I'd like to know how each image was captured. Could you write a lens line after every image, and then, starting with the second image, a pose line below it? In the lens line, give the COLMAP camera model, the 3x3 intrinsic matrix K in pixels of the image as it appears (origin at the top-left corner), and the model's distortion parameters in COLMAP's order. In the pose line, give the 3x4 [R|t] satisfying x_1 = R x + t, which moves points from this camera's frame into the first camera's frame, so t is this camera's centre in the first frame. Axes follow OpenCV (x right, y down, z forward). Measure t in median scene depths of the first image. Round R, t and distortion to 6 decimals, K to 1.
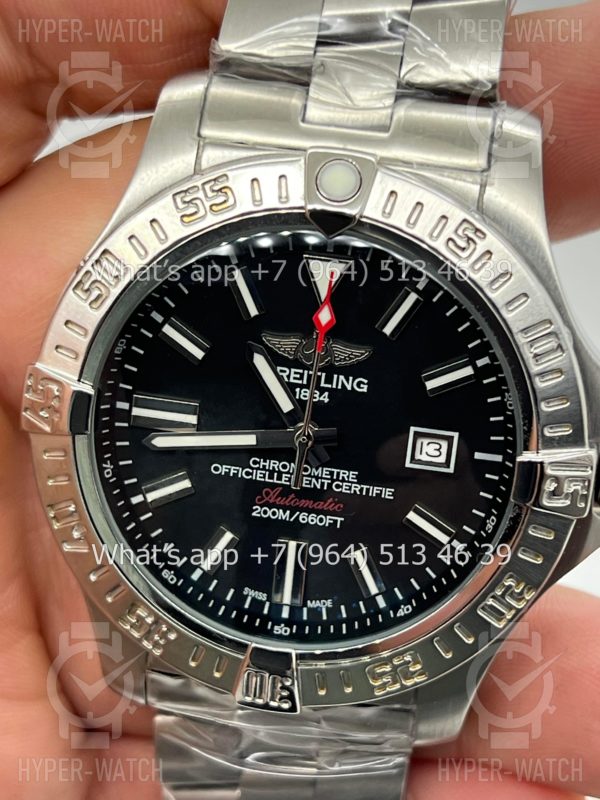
lens RADIAL K [[1891.3, 0, 300.0], [0, 1891.3, 400.0], [0, 0, 1]] dist [0.140994, 0.617061]
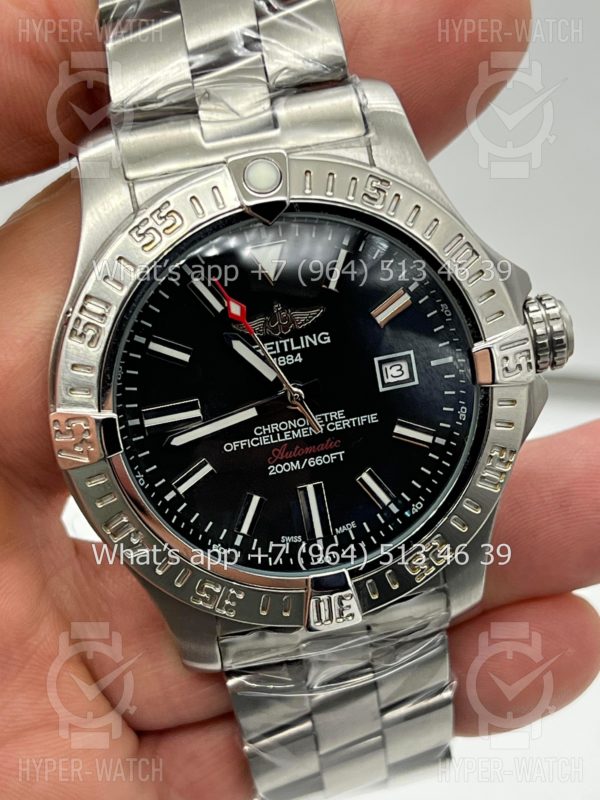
lens RADIAL K [[1891.3, 0, 300.0], [0, 1891.3, 400.0], [0, 0, 1]] dist [0.140994, 0.617061]
pose [[0.926613, -0.323328, 0.191955, -0.220198], [0.328560, 0.944471, 0.004825, 0.017908], [-0.182856, 0.058598, 0.981392, -0.155117]]
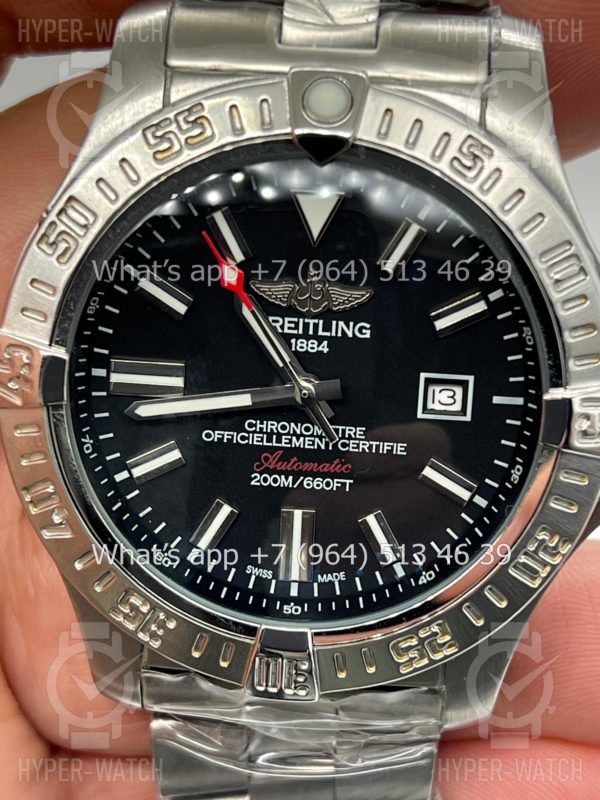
lens RADIAL K [[1891.3, 0, 300.0], [0, 1891.3, 400.0], [0, 0, 1]] dist [0.140994, 0.617061]
pose [[0.996645, -0.066843, 0.047225, -0.042501], [0.067943, 0.997445, -0.022079, 0.042904], [-0.045628, 0.025214, 0.998640, 0.098642]]
